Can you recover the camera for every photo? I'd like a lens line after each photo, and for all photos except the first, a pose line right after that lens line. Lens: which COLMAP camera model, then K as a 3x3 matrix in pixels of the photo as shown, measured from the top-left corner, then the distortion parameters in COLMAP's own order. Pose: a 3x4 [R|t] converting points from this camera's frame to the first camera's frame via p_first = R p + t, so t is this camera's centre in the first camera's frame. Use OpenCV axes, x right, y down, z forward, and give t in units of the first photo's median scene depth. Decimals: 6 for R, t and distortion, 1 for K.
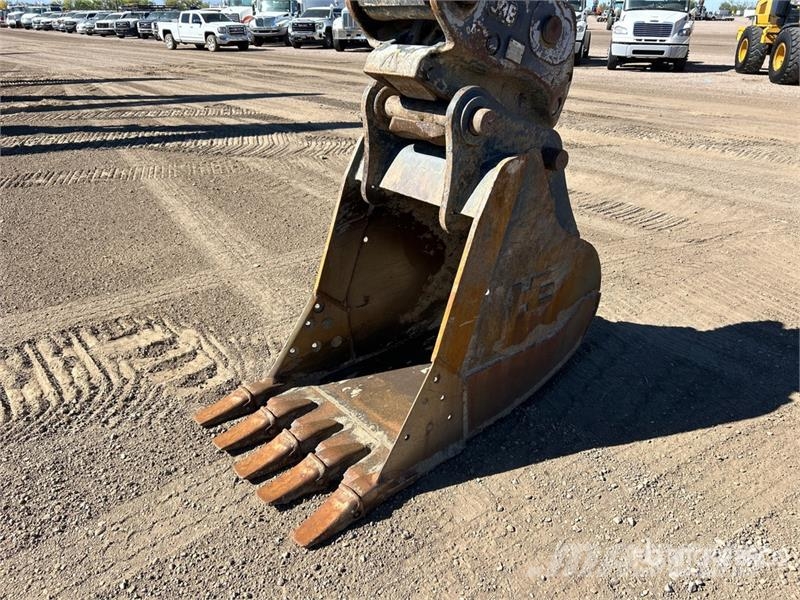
lens RADIAL K [[608.7, 0, 401.1], [0, 608.7, 304.0], [0, 0, 1]] dist [0.044086, -0.048603]
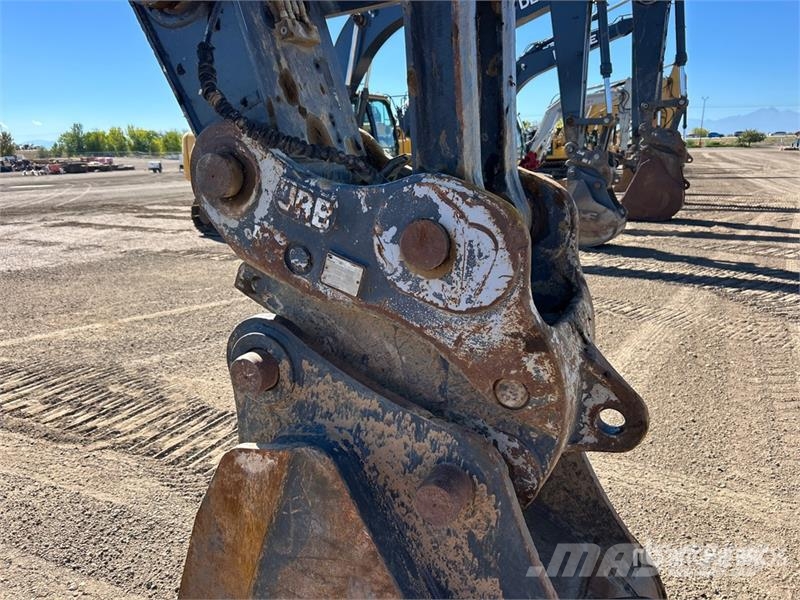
lens RADIAL K [[608.7, 0, 402.3], [0, 608.7, 305.6], [0, 0, 1]] dist [0.044086, -0.048603]
pose [[0.424214, 0.211180, -0.880594, 0.152375], [-0.361995, 0.930899, 0.048858, -0.093828], [0.830062, 0.298044, 0.471346, 0.172030]]
